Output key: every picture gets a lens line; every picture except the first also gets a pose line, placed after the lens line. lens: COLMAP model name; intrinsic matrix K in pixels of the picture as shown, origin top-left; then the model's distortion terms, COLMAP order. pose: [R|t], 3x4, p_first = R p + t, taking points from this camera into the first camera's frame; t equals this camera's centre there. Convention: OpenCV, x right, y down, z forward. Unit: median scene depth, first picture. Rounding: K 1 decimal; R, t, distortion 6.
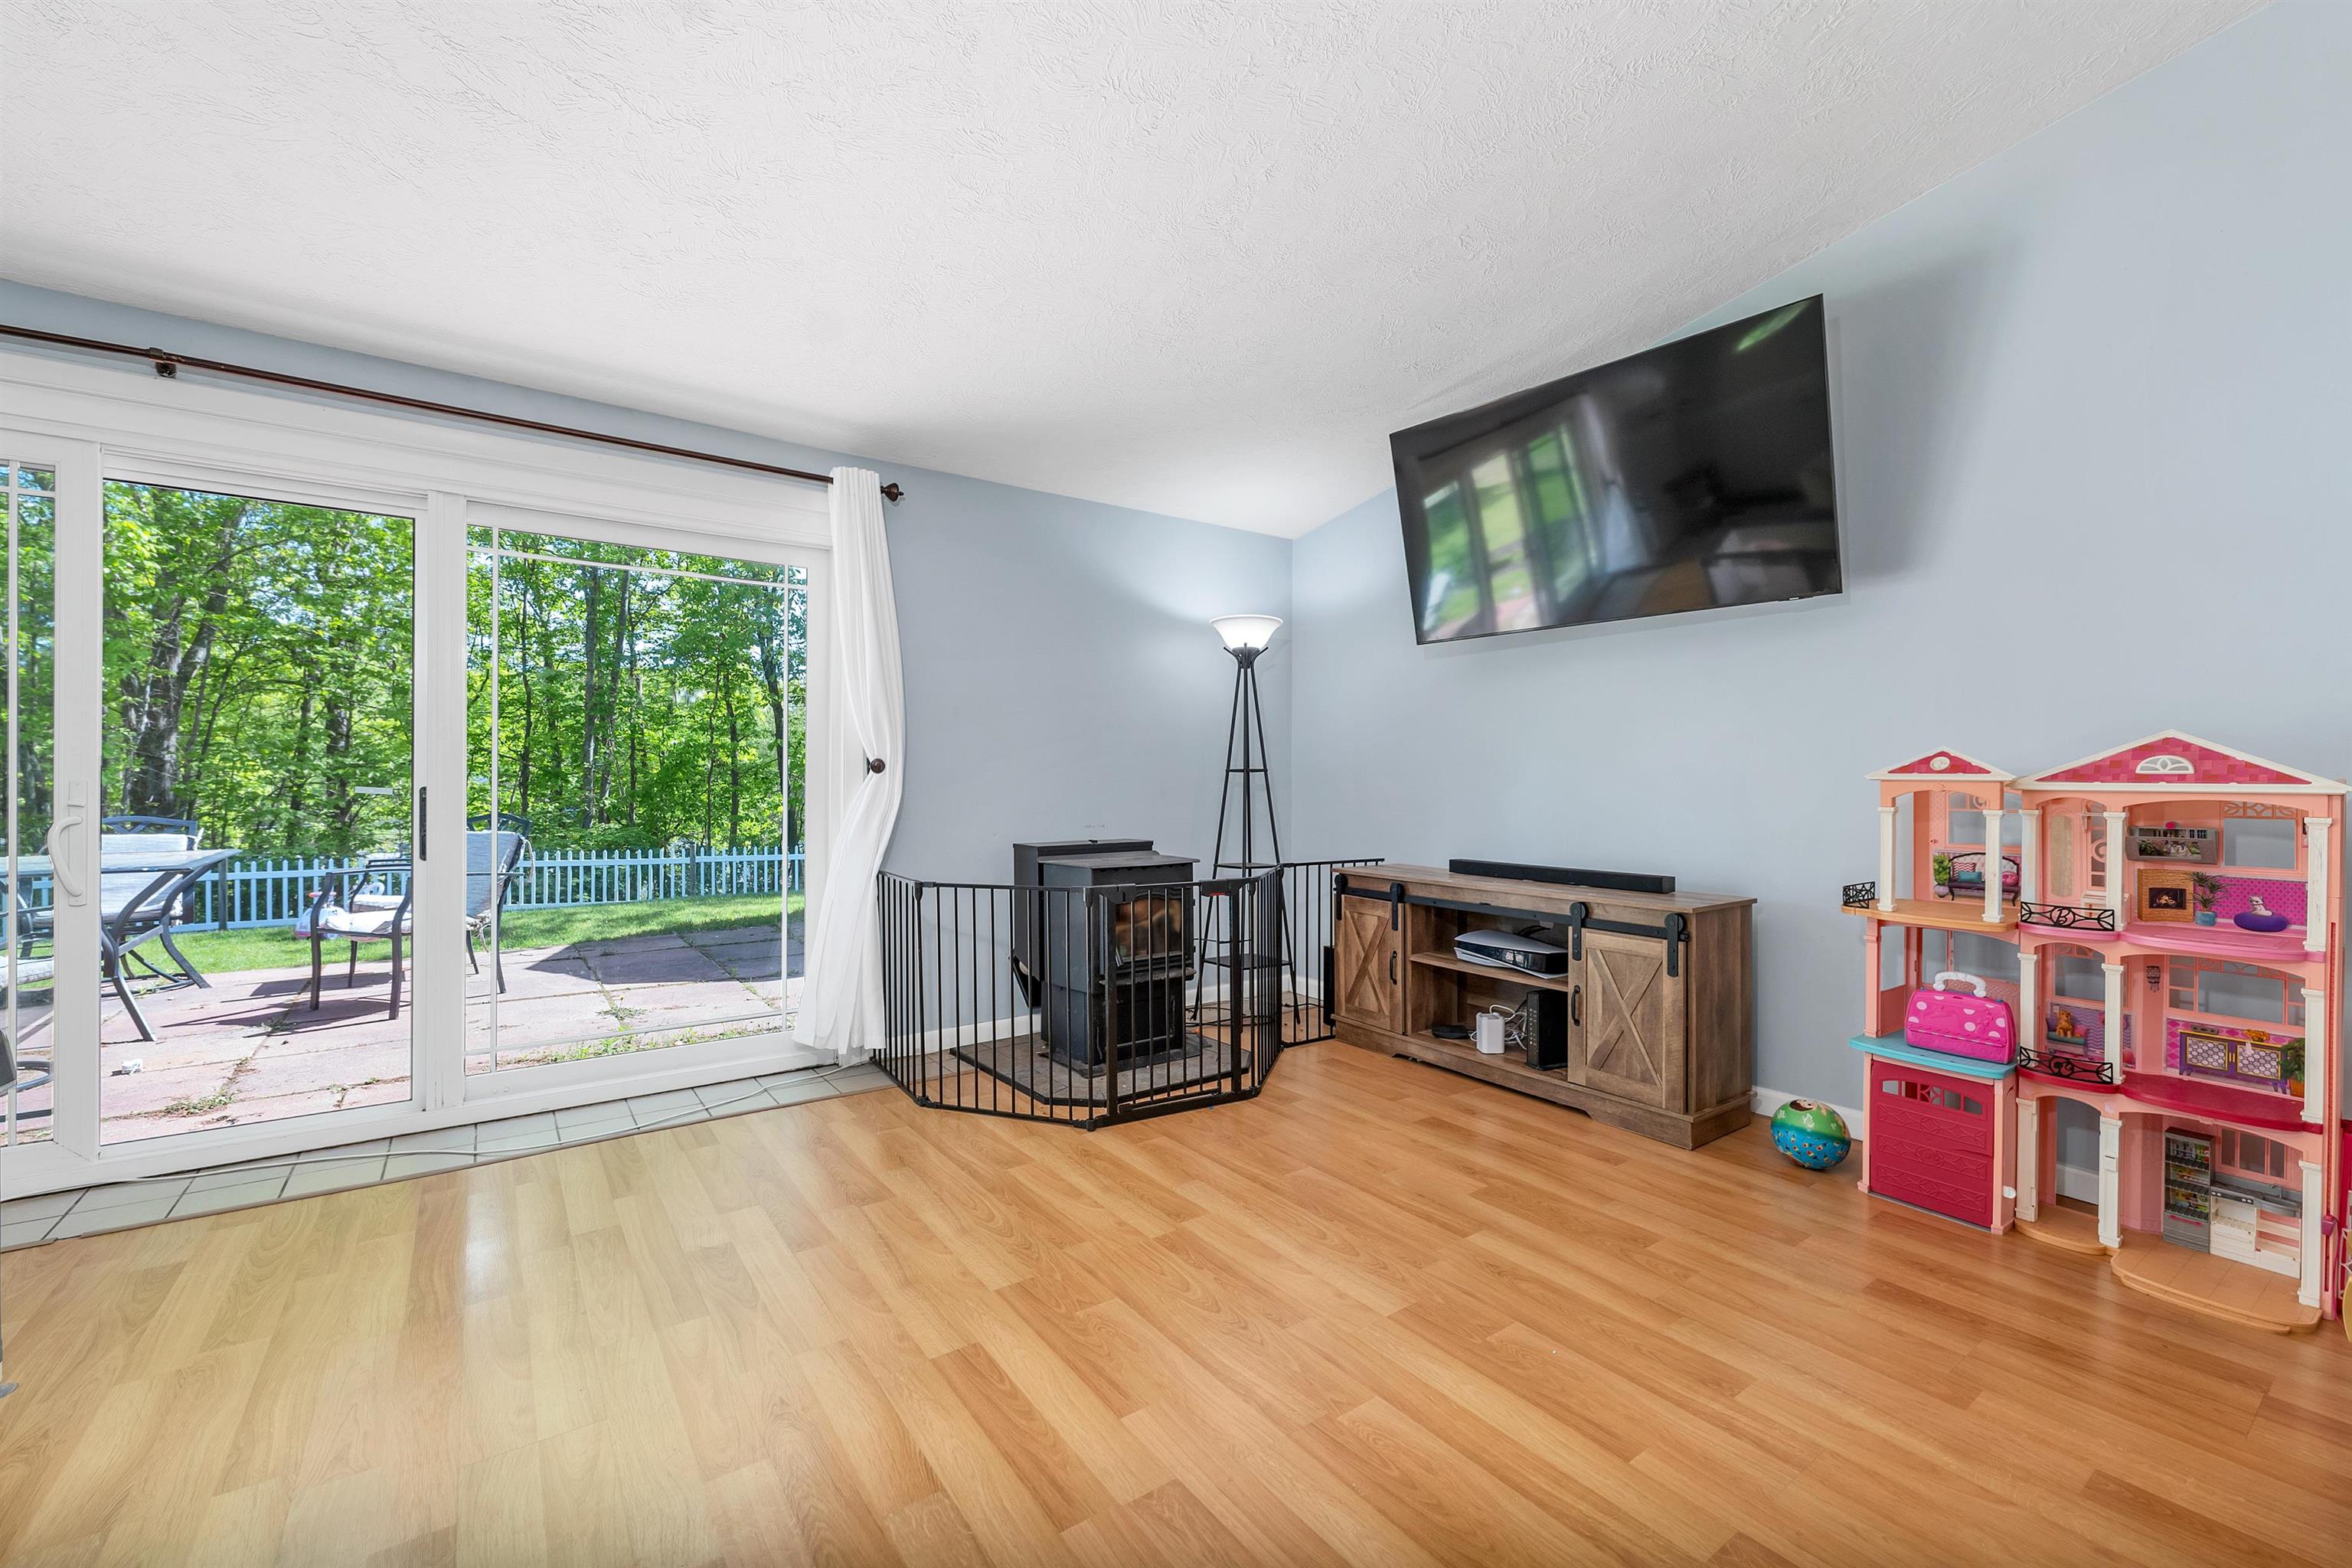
lens RADIAL K [[967.9, 0, 1176.0], [0, 967.9, 784.0], [0, 0, 1]] dist [0.000327, -0.000167]
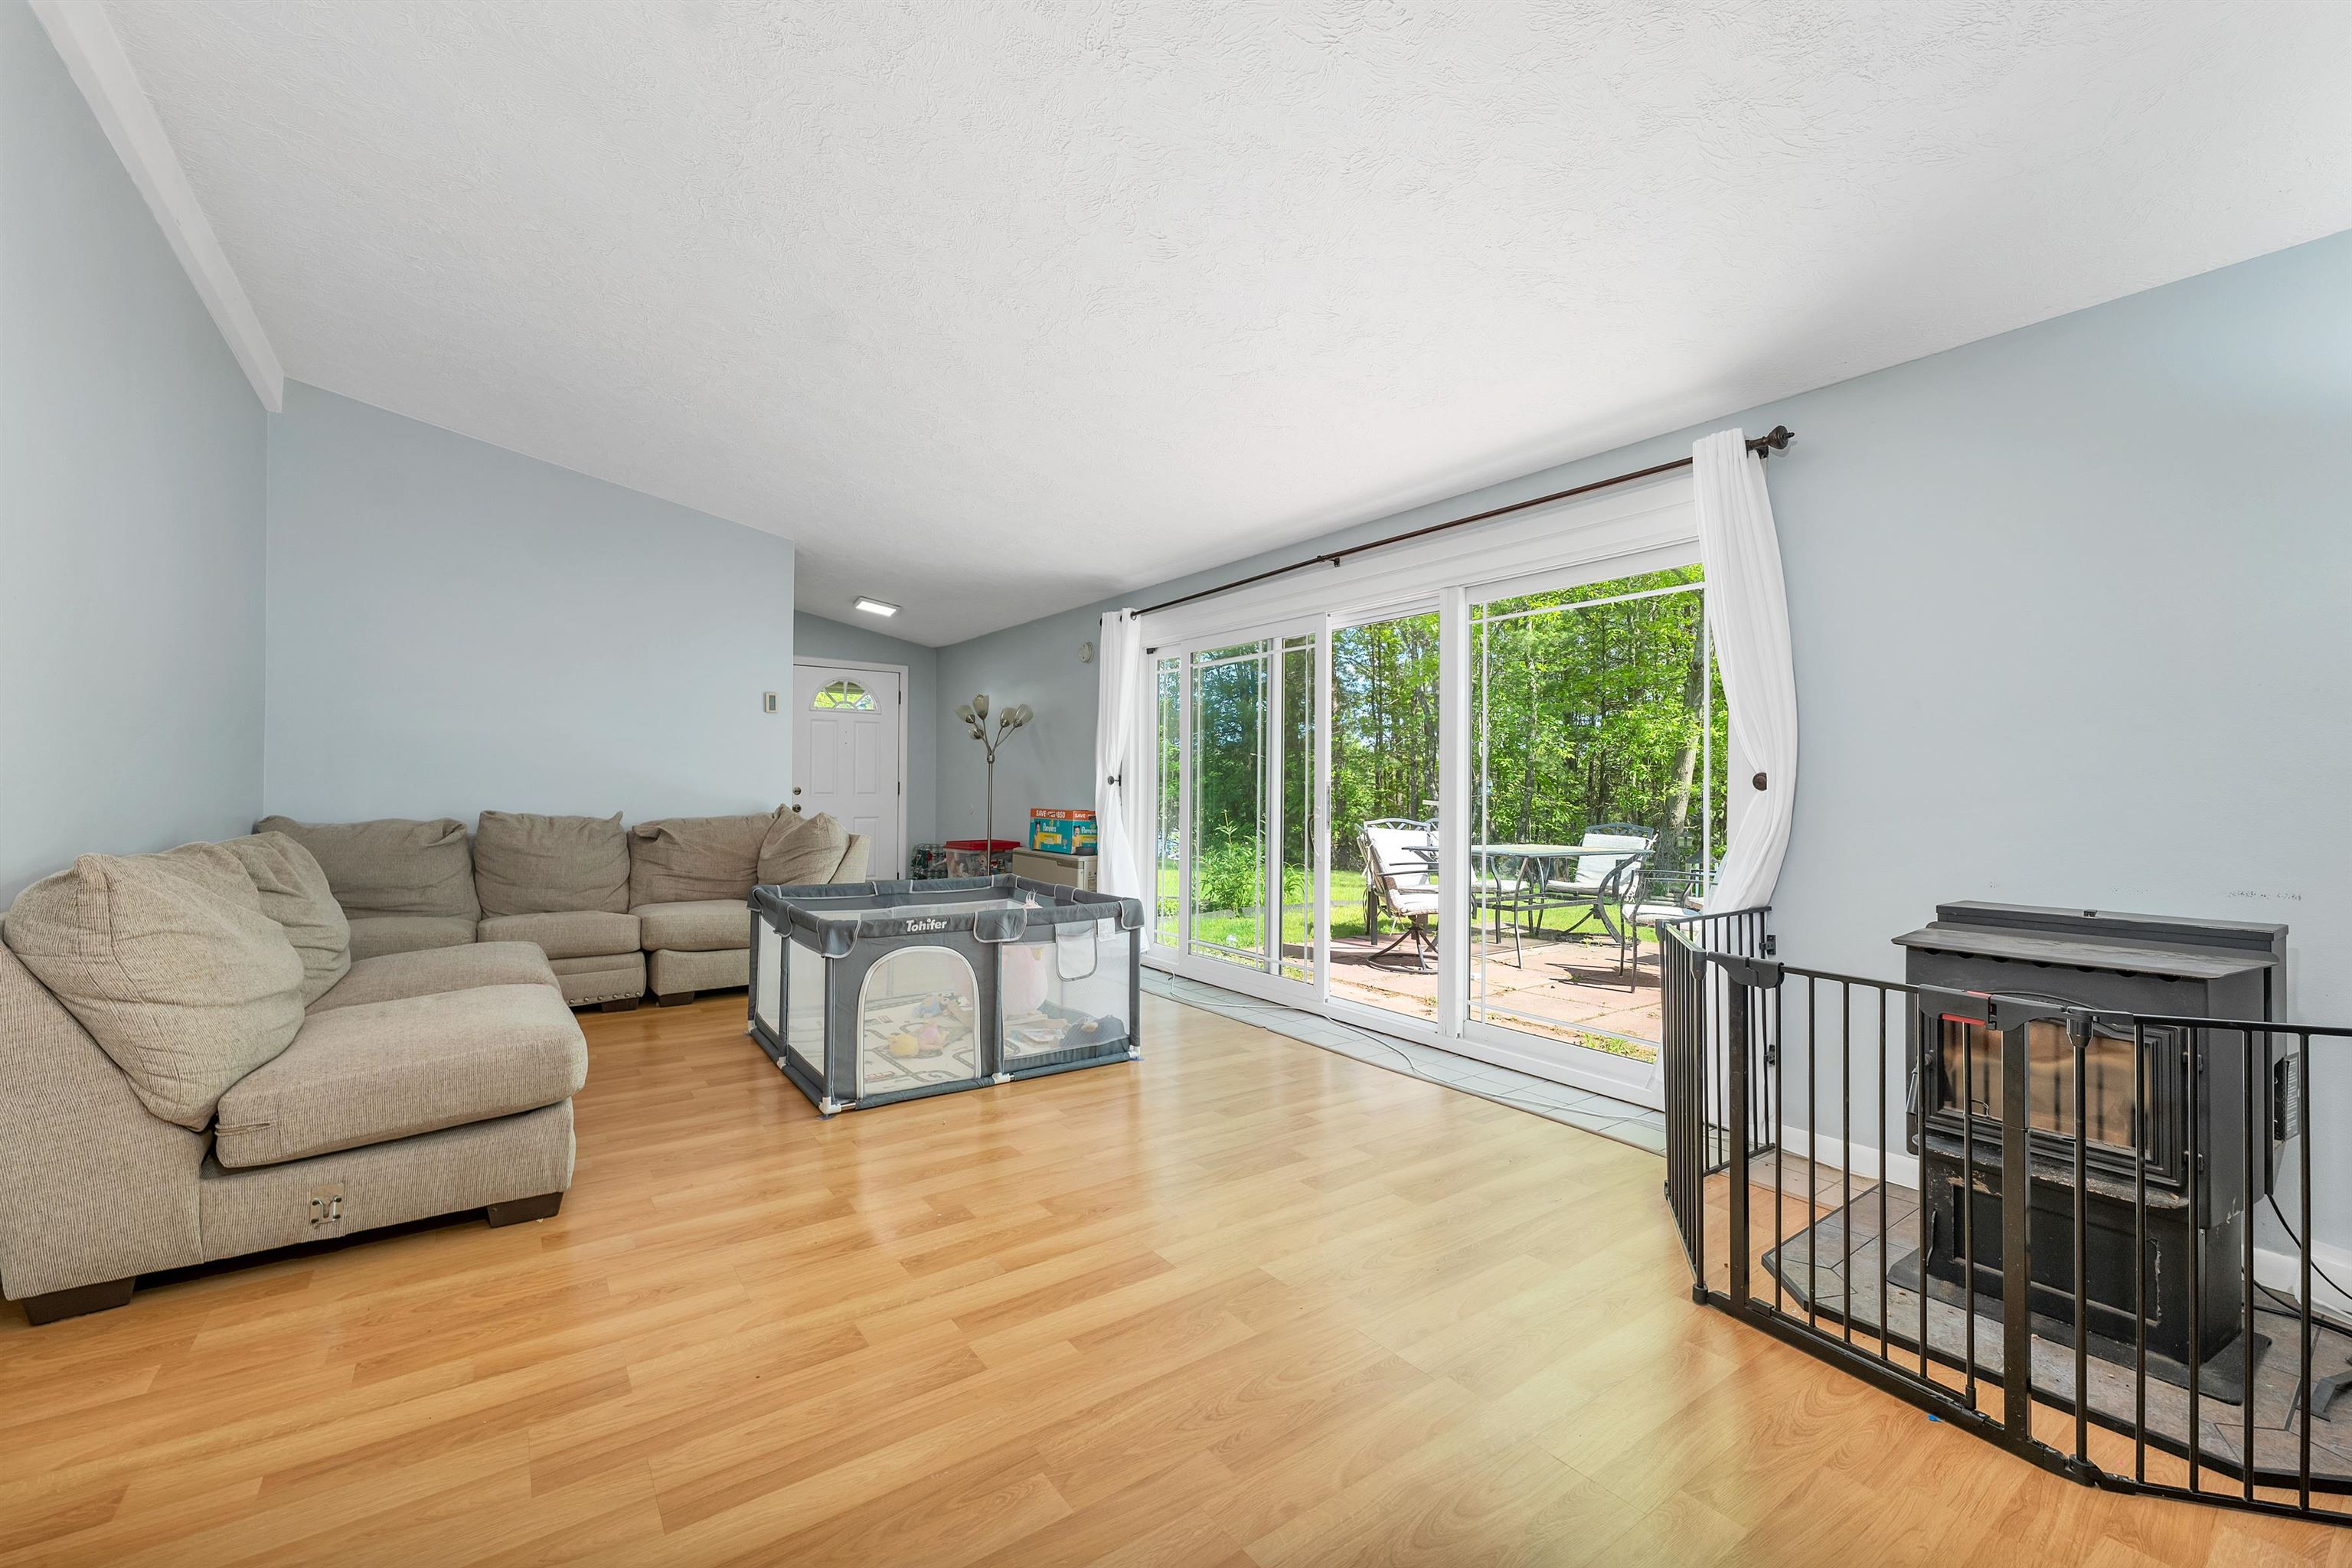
lens RADIAL K [[967.9, 0, 1176.0], [0, 967.9, 784.0], [0, 0, 1]] dist [0.000327, -0.000167]
pose [[0.003307, -0.008153, -0.999961, 0.539184], [-0.013465, 0.999876, -0.008197, -0.003504], [0.999904, 0.013491, 0.003196, 0.539737]]
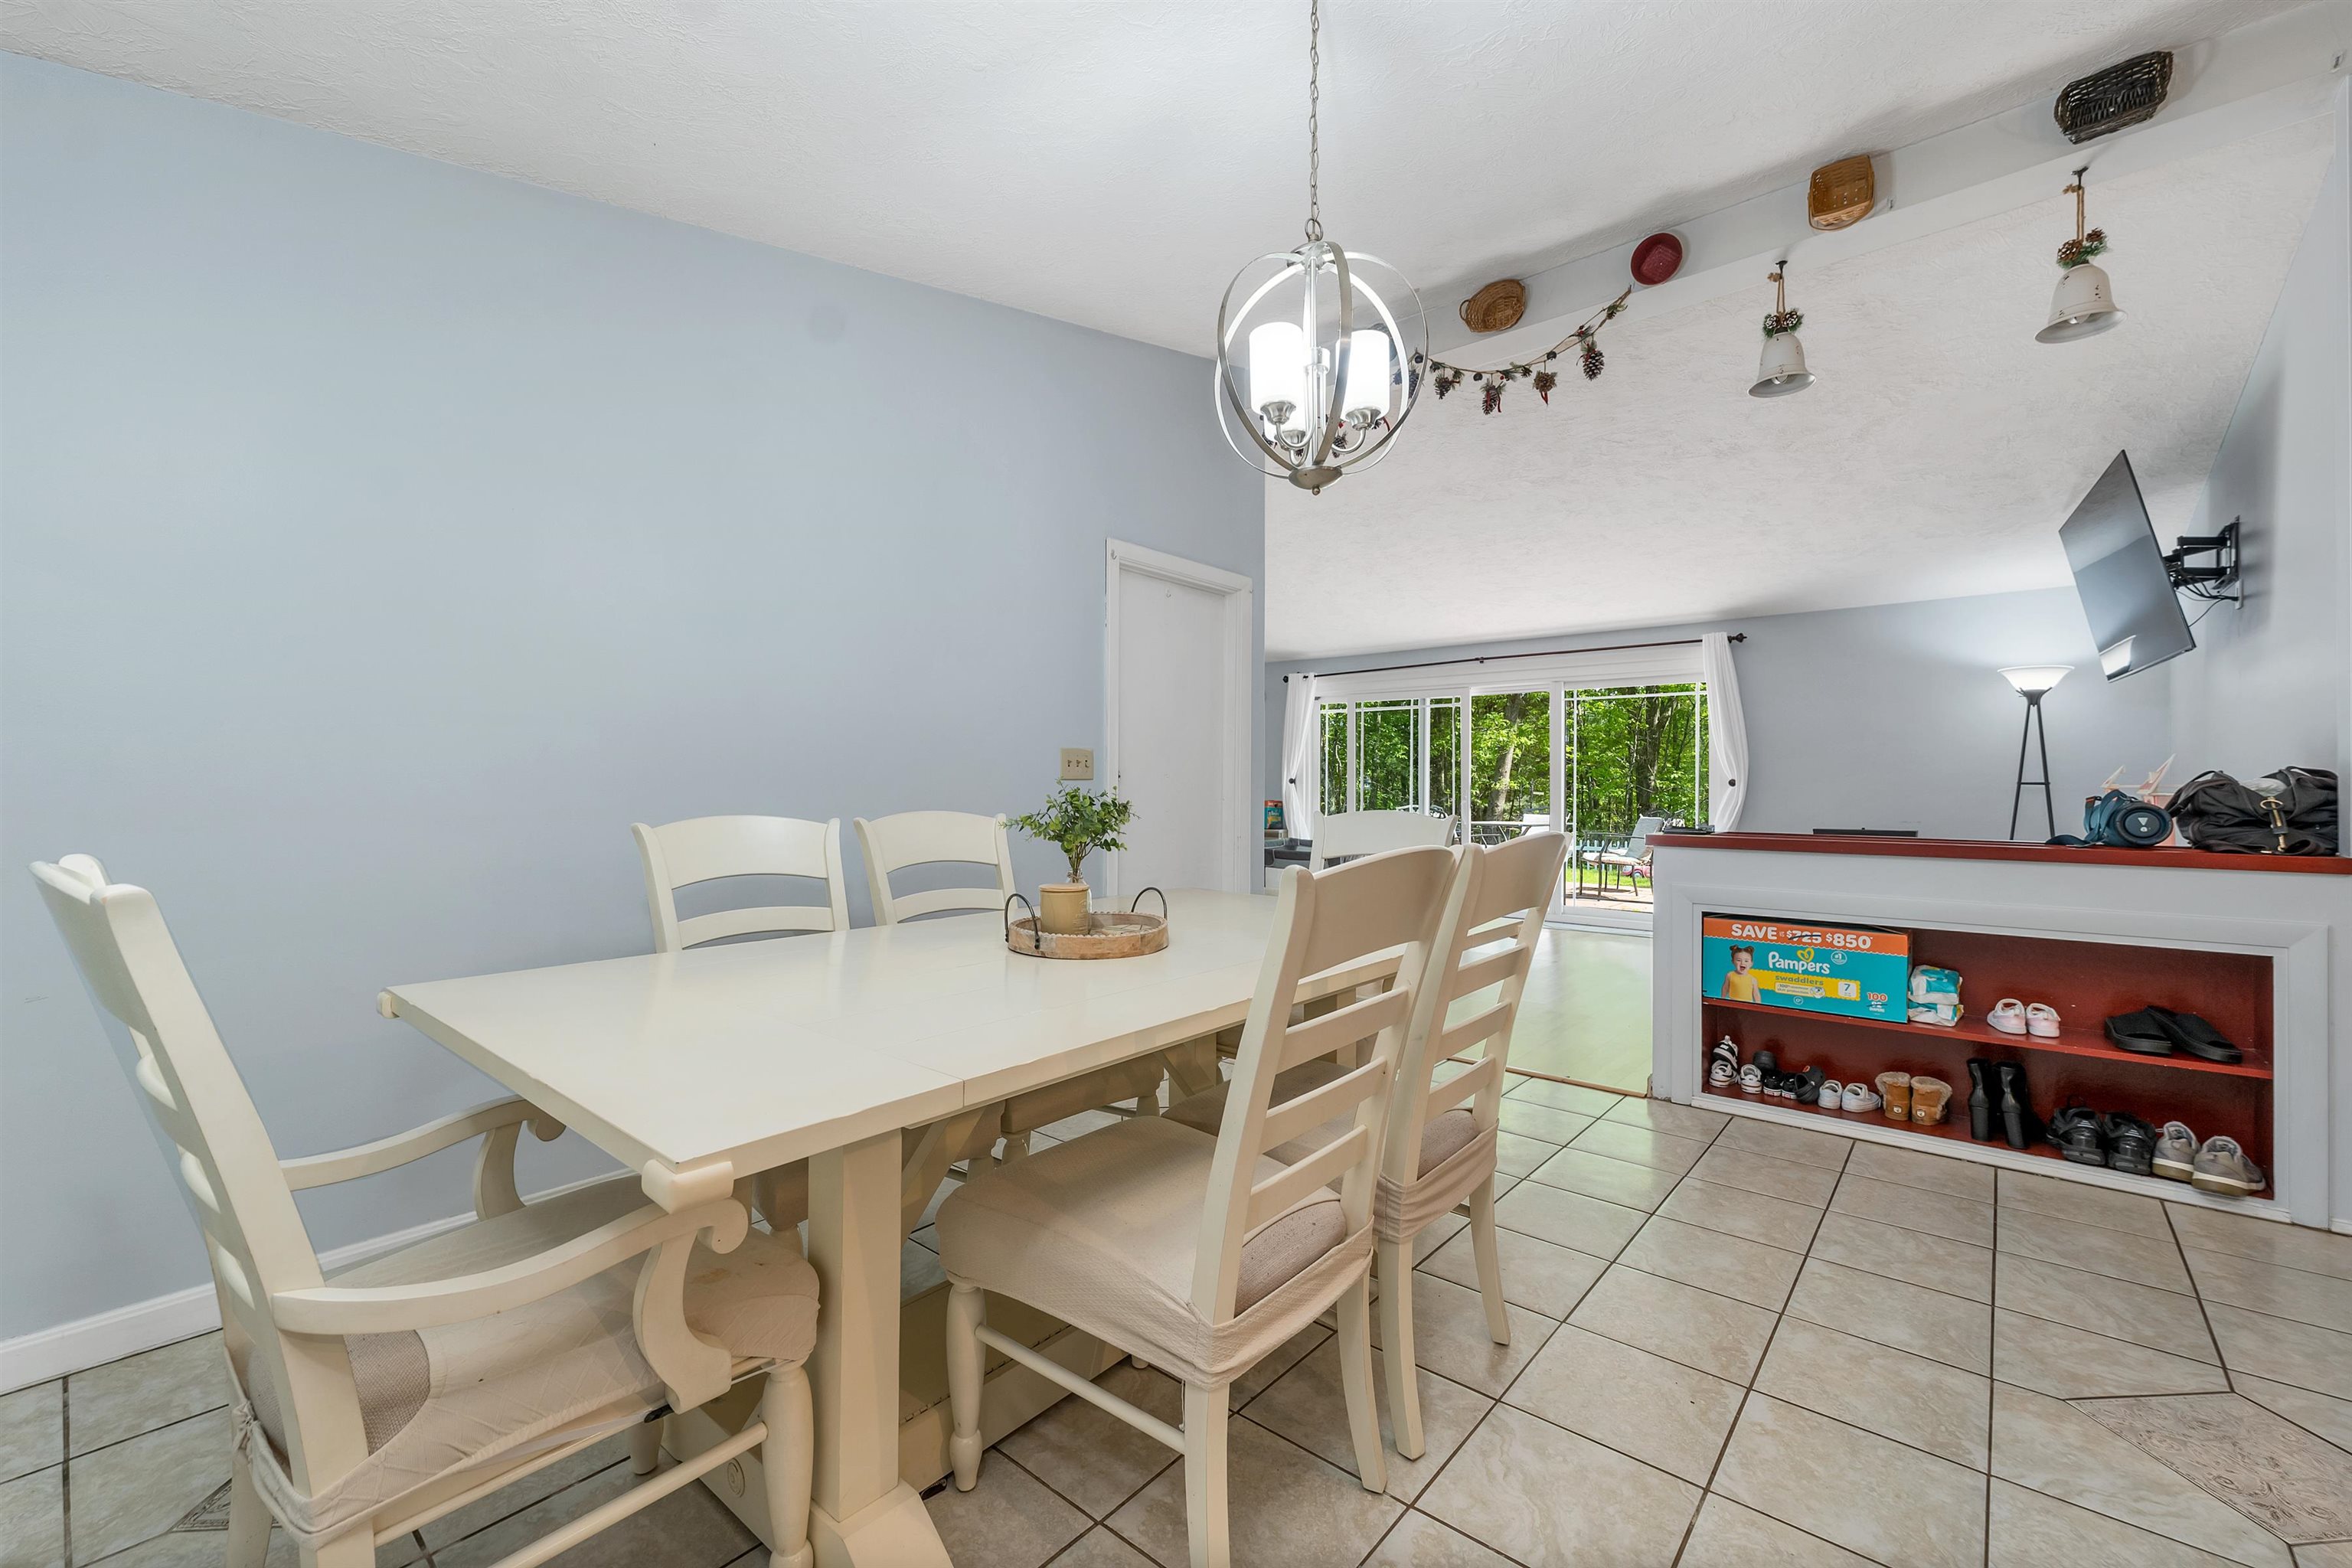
lens RADIAL K [[967.9, 0, 1176.0], [0, 967.9, 784.0], [0, 0, 1]] dist [0.000327, -0.000167]
pose [[0.238806, -0.005941, -0.971049, 1.369063], [-0.009800, 0.999916, -0.008527, 0.012002], [0.971018, 0.011553, 0.238728, -0.551680]]
